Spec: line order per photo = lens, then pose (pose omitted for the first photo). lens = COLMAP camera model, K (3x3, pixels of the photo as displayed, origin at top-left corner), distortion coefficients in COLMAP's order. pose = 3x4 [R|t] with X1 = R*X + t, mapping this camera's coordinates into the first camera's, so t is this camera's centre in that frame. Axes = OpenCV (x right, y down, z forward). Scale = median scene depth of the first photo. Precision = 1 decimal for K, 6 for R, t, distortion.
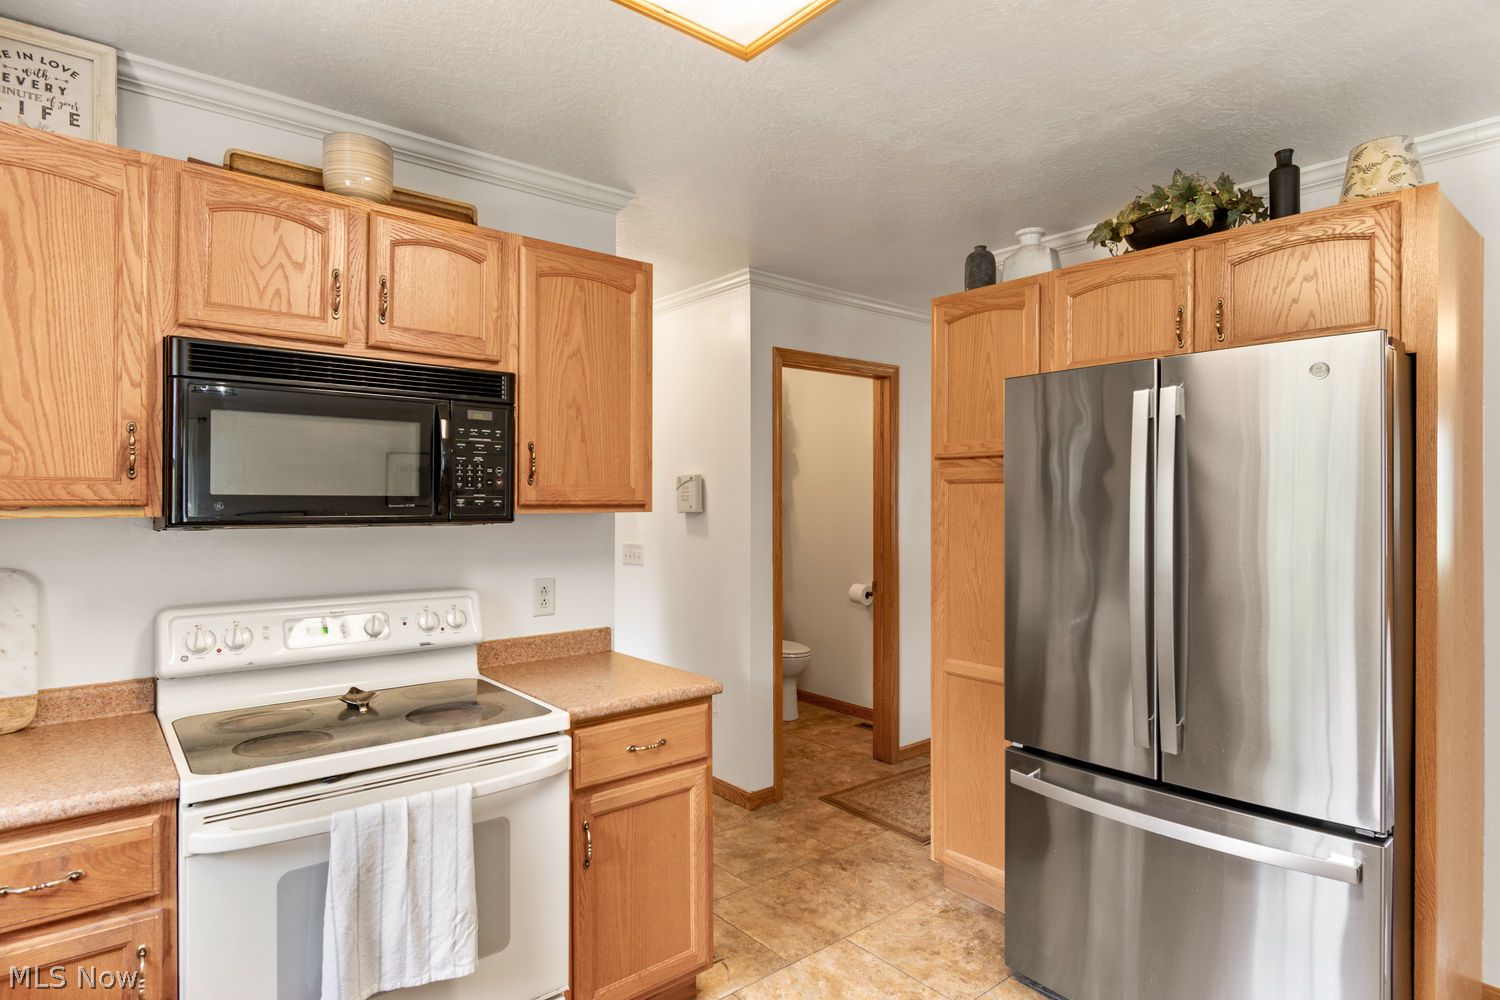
lens RADIAL K [[815.0, 0, 747.2], [0, 815.0, 500.8], [0, 0, 1]] dist [0.001655, -0.002910]
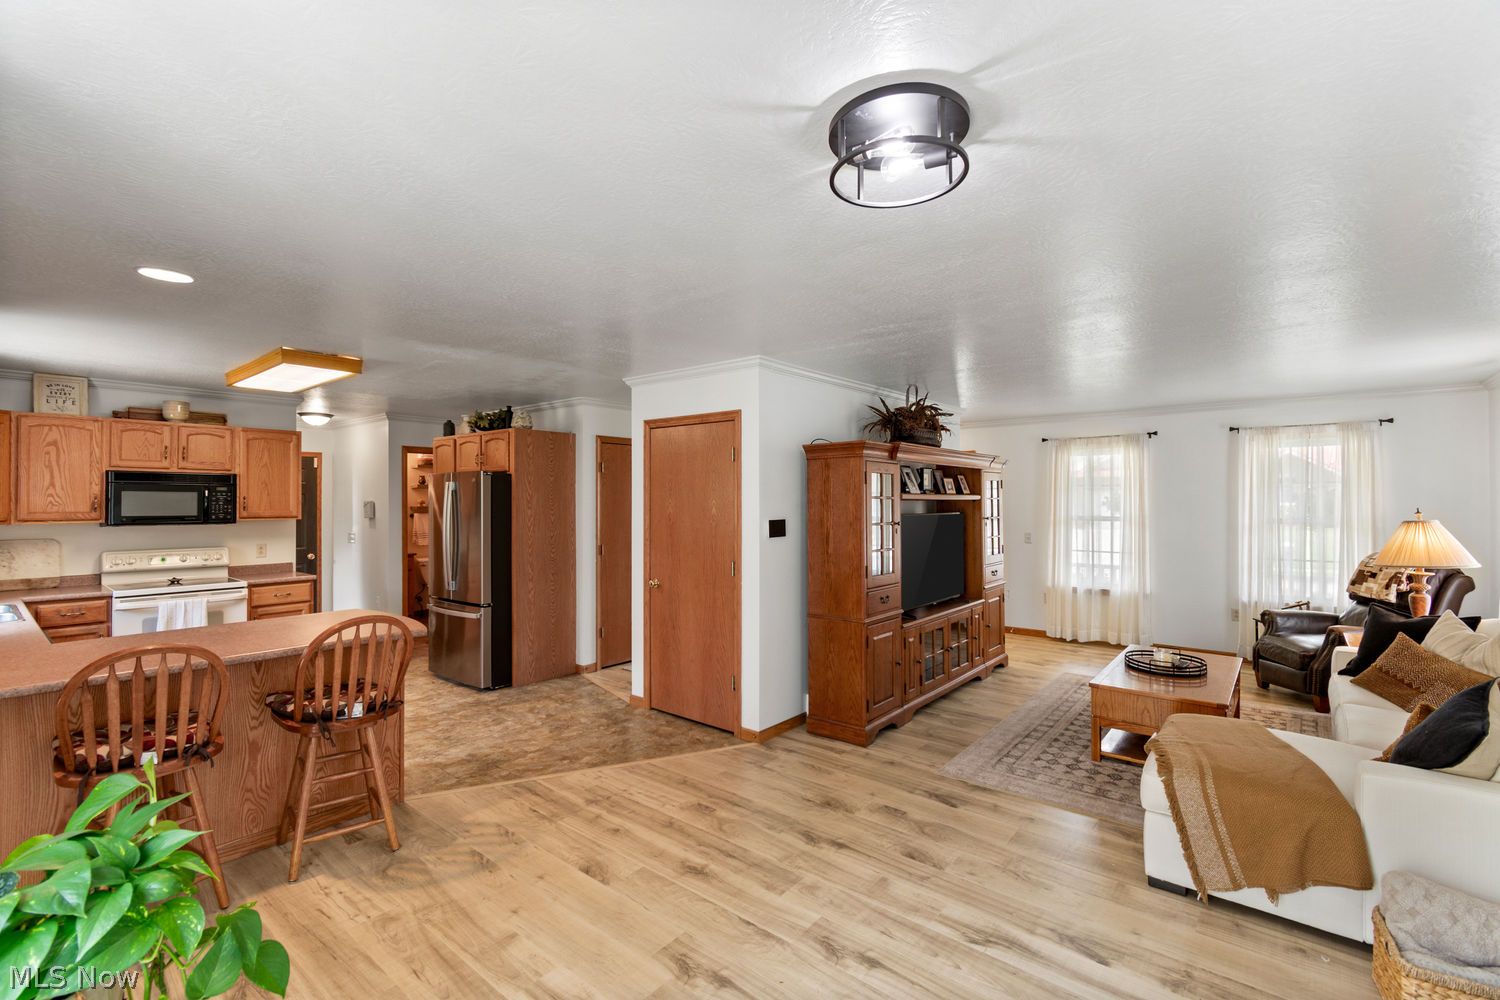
lens RADIAL K [[668.6, 0, 751.2], [0, 668.6, 498.9], [0, 0, 1]] dist [0.005729, -0.002235]
pose [[0.982772, -0.001347, 0.184818, 1.280584], [0.002597, 0.999975, -0.006523, -0.049275], [-0.184804, 0.006891, 0.982751, -2.036271]]
